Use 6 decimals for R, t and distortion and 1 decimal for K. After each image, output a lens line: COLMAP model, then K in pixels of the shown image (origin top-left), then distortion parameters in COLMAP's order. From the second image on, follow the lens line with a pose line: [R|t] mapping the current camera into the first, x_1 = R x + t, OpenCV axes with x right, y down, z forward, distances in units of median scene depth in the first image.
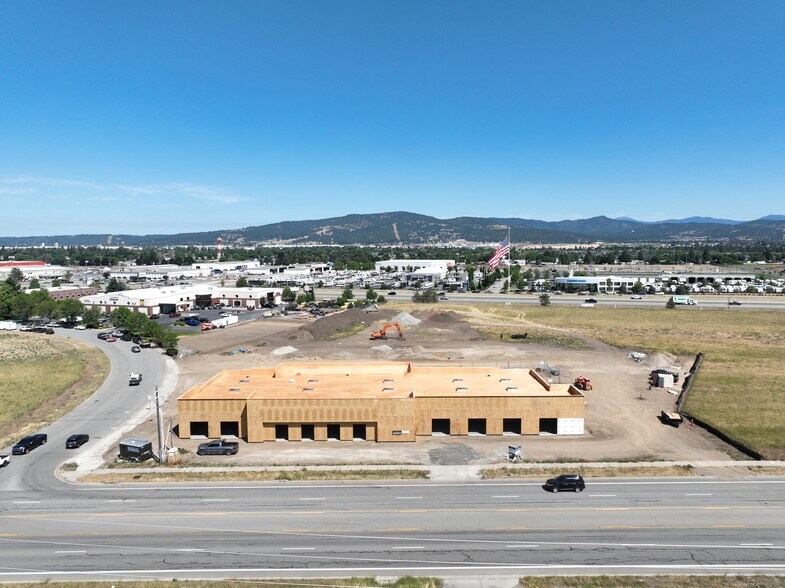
lens RADIAL K [[557.8, 0, 395.8], [0, 557.8, 288.7], [0, 0, 1]] dist [0.004853, 0.003277]
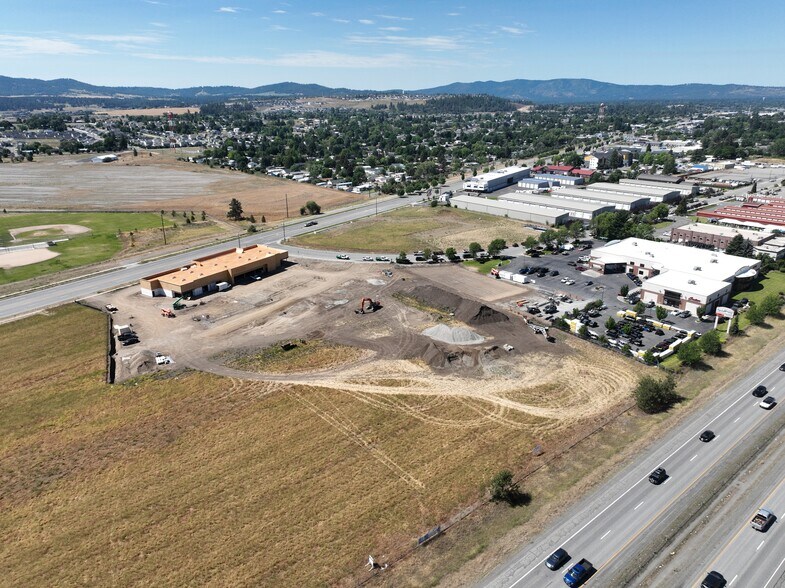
lens RADIAL K [[551.9, 0, 396.2], [0, 551.9, 306.1], [0, 0, 1]] dist [-0.004923, 0.022934]
pose [[-0.528685, 0.307599, -0.791123, 1.612713], [-0.063803, 0.914991, 0.398398, -0.706449], [0.846417, 0.261103, -0.464116, 2.947683]]
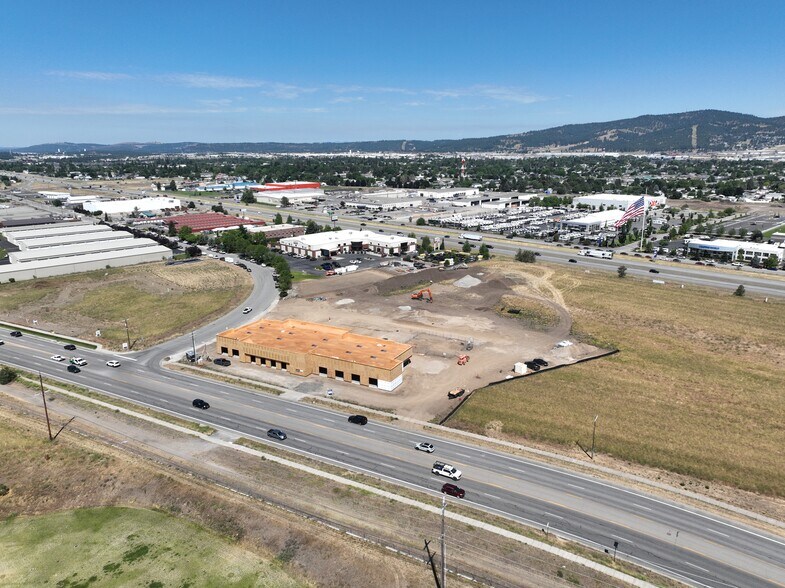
lens RADIAL K [[557.8, 0, 395.8], [0, 557.8, 288.7], [0, 0, 1]] dist [0.004853, 0.003277]
pose [[0.879864, 0.116734, -0.460665, 1.038899], [-0.037181, 0.983300, 0.178156, -0.335023], [0.473769, -0.139625, 0.869510, -0.417669]]
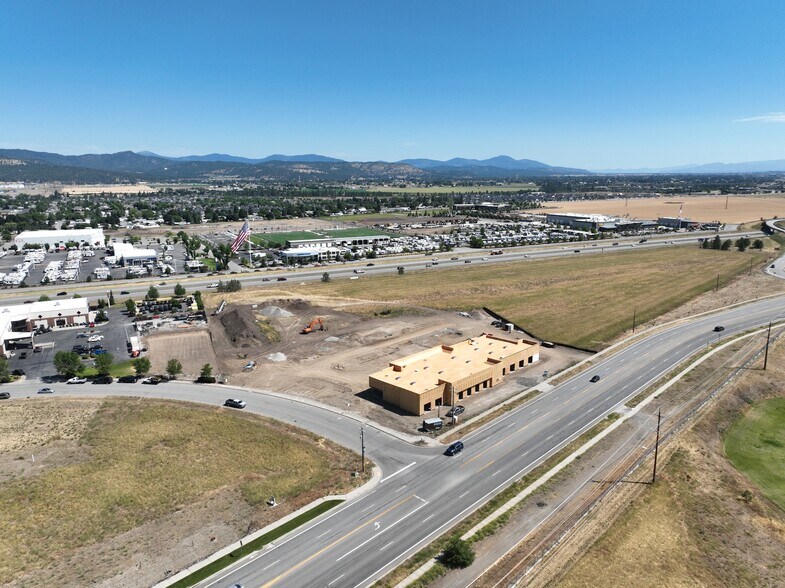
lens RADIAL K [[557.8, 0, 395.8], [0, 557.8, 288.7], [0, 0, 1]] dist [0.004853, 0.003277]
pose [[0.697535, -0.141299, 0.702481, -1.496298], [0.060487, 0.988477, 0.138764, -0.344043], [-0.713993, -0.054301, 0.698044, -0.127854]]
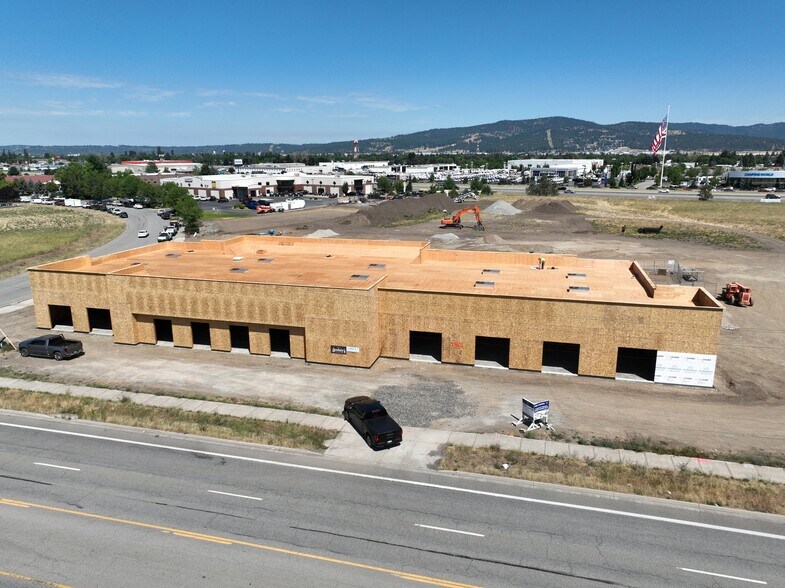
lens RADIAL K [[557.8, 0, 395.8], [0, 557.8, 288.7], [0, 0, 1]] dist [0.004853, 0.003277]
pose [[0.965615, 0.062570, -0.252336, 0.176205], [-0.022334, 0.986983, 0.159269, 0.099043], [0.259016, -0.148157, 0.954442, 0.449805]]
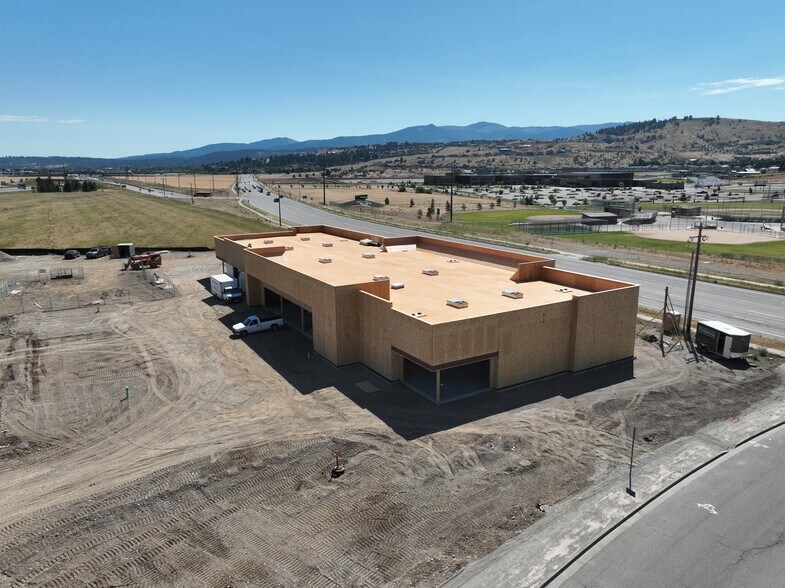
lens RADIAL K [[551.9, 0, 396.2], [0, 551.9, 306.1], [0, 0, 1]] dist [-0.004923, 0.022934]
pose [[-0.519211, -0.195144, 0.832069, -0.662370], [0.083717, 0.957288, 0.276750, 0.046843], [-0.850536, 0.213350, -0.480697, 1.354432]]
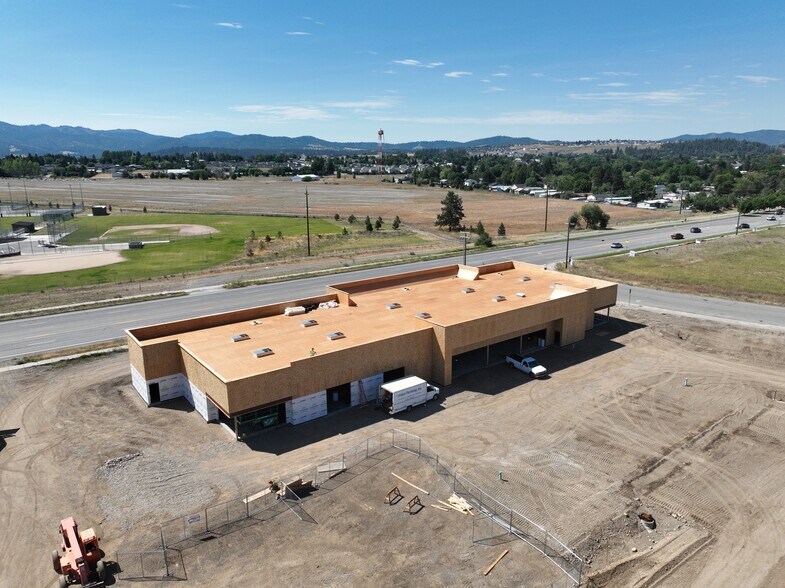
lens RADIAL K [[557.8, 0, 395.8], [0, 557.8, 288.7], [0, 0, 1]] dist [0.004853, 0.003277]
pose [[-0.791701, 0.153343, -0.591351, 0.442903], [-0.039016, 0.953317, 0.299439, -0.073507], [0.609662, 0.260139, -0.748759, 1.596099]]
